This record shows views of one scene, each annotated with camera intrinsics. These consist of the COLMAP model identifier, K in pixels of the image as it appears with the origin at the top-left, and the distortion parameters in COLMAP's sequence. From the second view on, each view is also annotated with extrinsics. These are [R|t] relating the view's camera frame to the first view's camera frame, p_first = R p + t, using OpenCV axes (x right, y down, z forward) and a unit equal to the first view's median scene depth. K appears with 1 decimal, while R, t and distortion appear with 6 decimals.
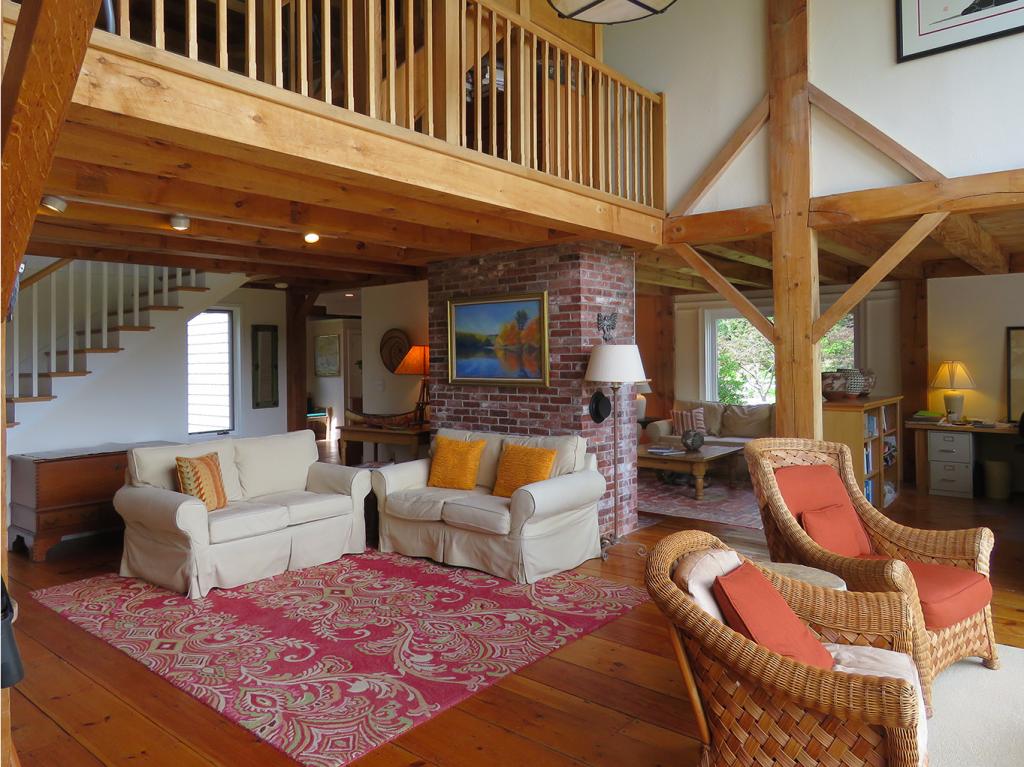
lens RADIAL K [[694.4, 0, 484.2], [0, 694.4, 341.0], [0, 0, 1]] dist [-0.038555, 0.006576]
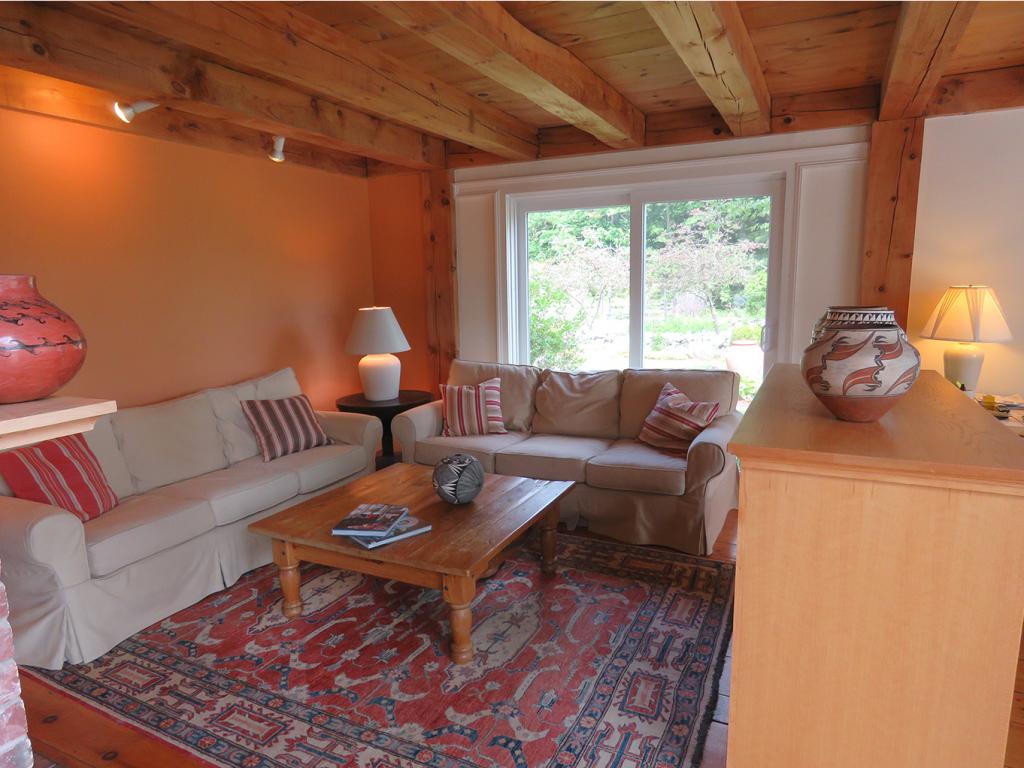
lens RADIAL K [[636.3, 0, 512.0], [0, 636.3, 384.0], [0, 0, 1]] dist [-0.002384, 0.000538]
pose [[0.963570, -0.053878, 0.261973, 0.362643], [0.006591, 0.983985, 0.178128, 0.024984], [-0.267375, -0.169912, 0.948494, 0.978229]]
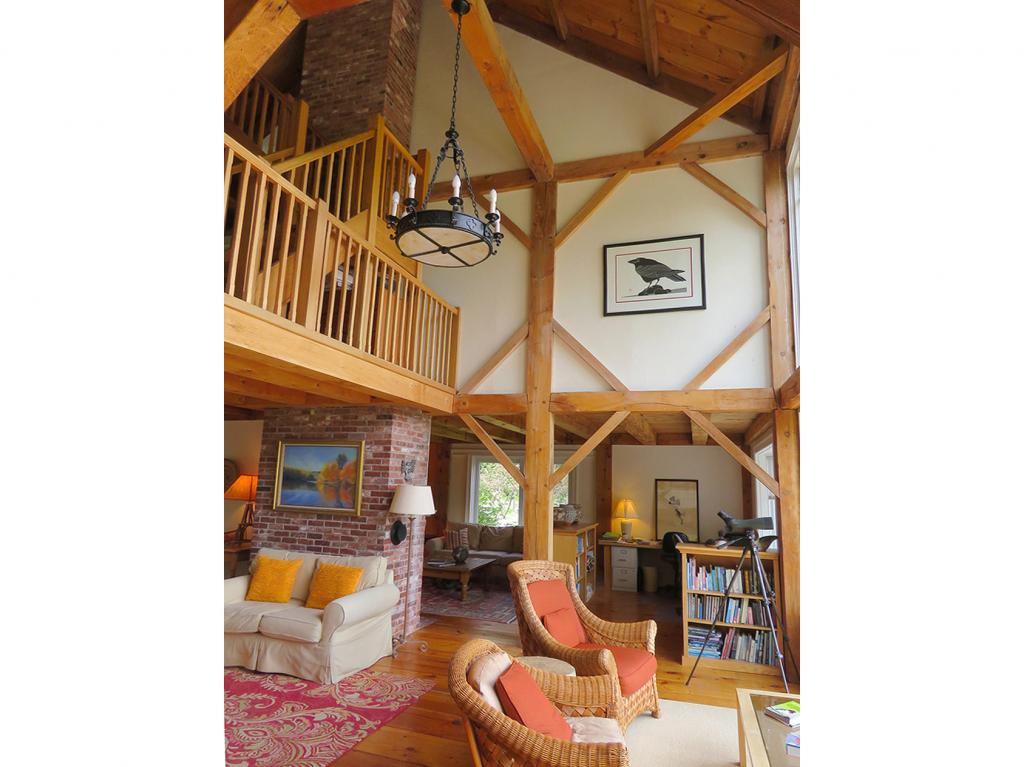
lens RADIAL K [[522.4, 0, 512.0], [0, 522.4, 383.5], [0, 0, 1]] dist [-0.034463, 0.001764]
pose [[0.918987, 0.107694, 0.379295, -0.043708], [-0.046296, 0.984794, -0.167446, -0.030652], [-0.391560, 0.136320, 0.909999, -0.018061]]
